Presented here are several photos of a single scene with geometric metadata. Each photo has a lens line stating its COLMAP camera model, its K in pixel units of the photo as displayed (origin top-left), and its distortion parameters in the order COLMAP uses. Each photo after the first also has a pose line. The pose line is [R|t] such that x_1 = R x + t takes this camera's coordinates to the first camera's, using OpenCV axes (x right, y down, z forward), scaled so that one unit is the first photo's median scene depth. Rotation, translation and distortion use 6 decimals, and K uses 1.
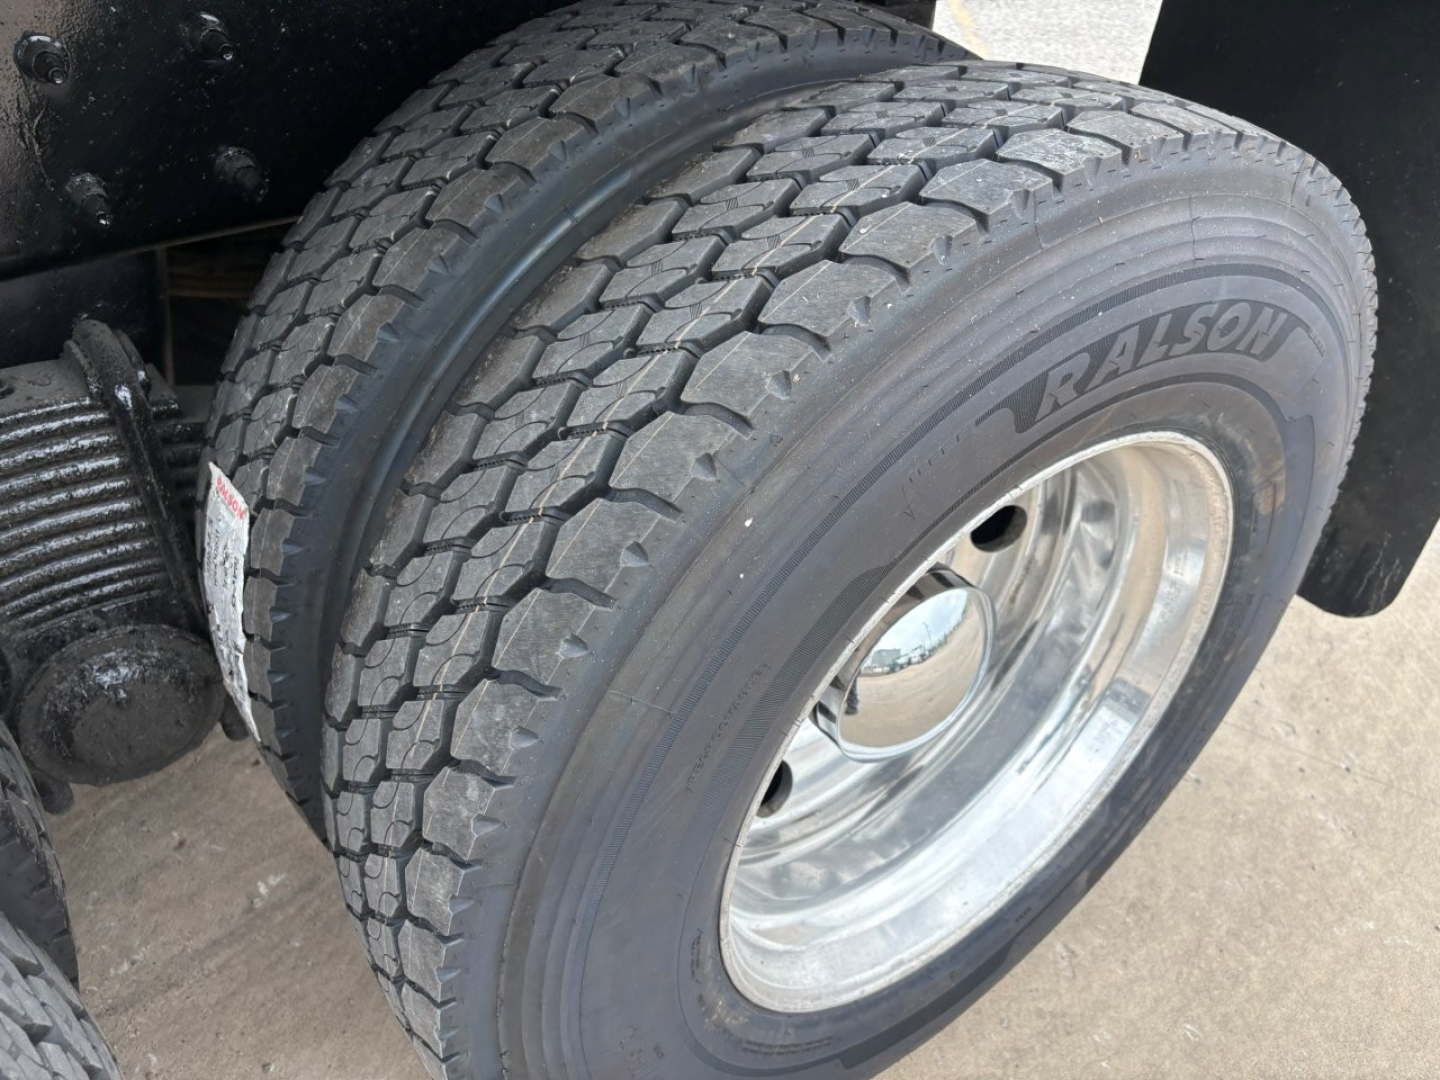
lens RADIAL K [[1090.5, 0, 721.1], [0, 1090.5, 535.6], [0, 0, 1]] dist [0.020936, -0.024025]
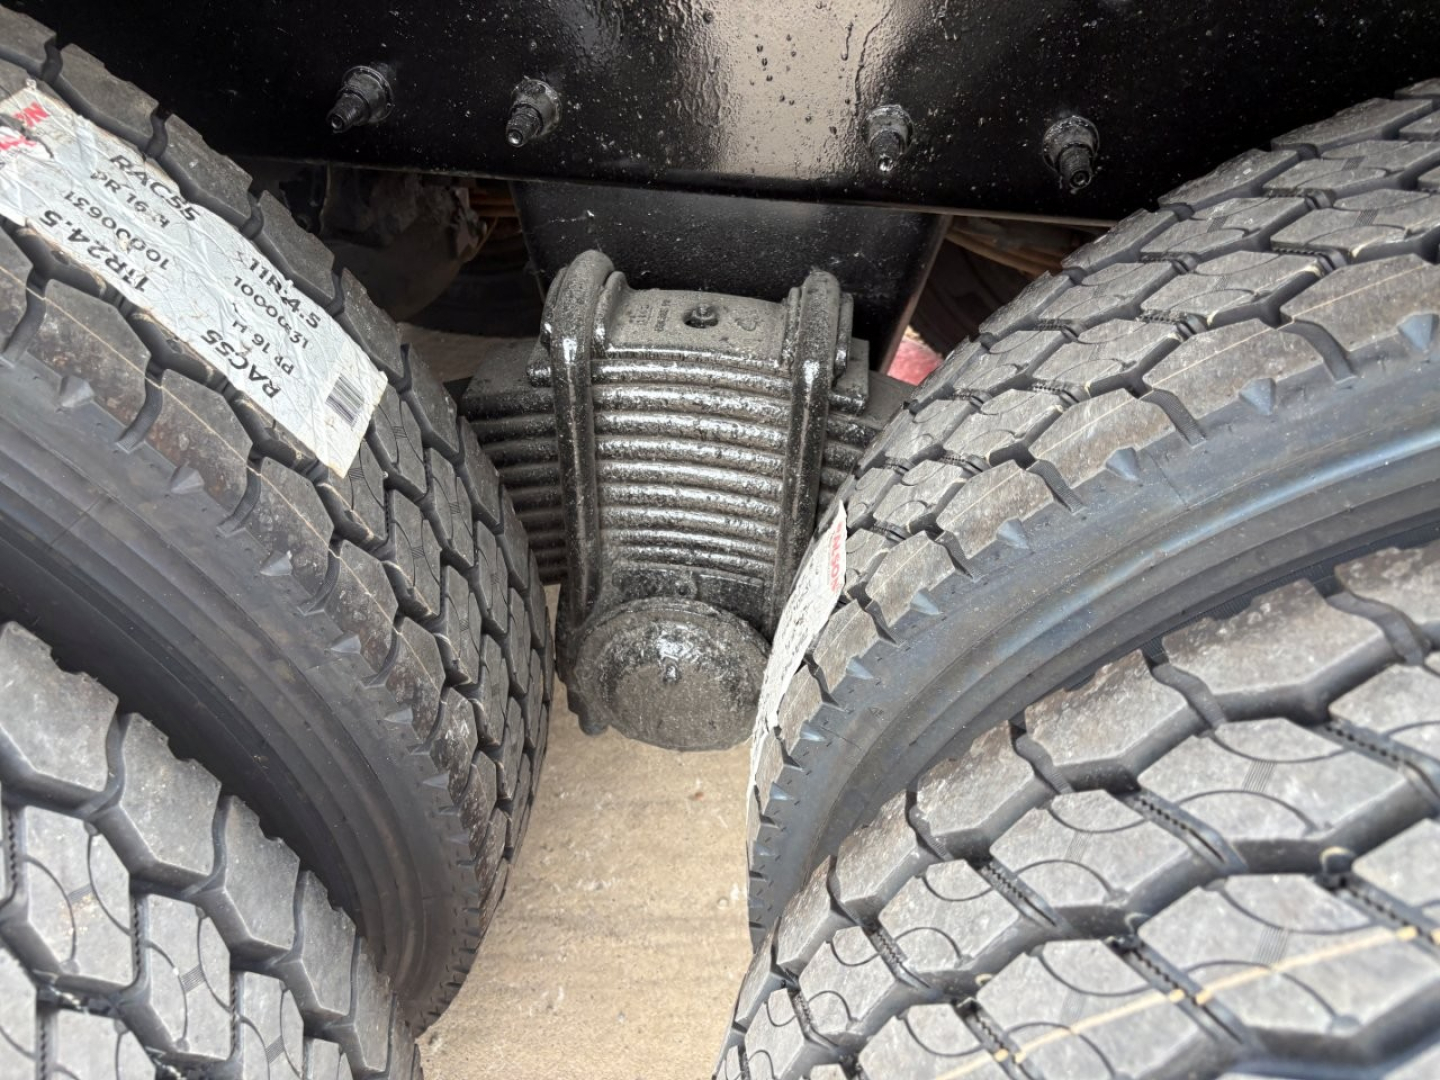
lens RADIAL K [[1090.5, 0, 722.9], [0, 1090.5, 550.9], [0, 0, 1]] dist [0.020936, -0.024025]
pose [[0.720565, 0.443272, -0.533194, -0.106530], [-0.425933, 0.889751, 0.164086, -0.133170], [0.547145, 0.108871, 0.829927, 0.336077]]
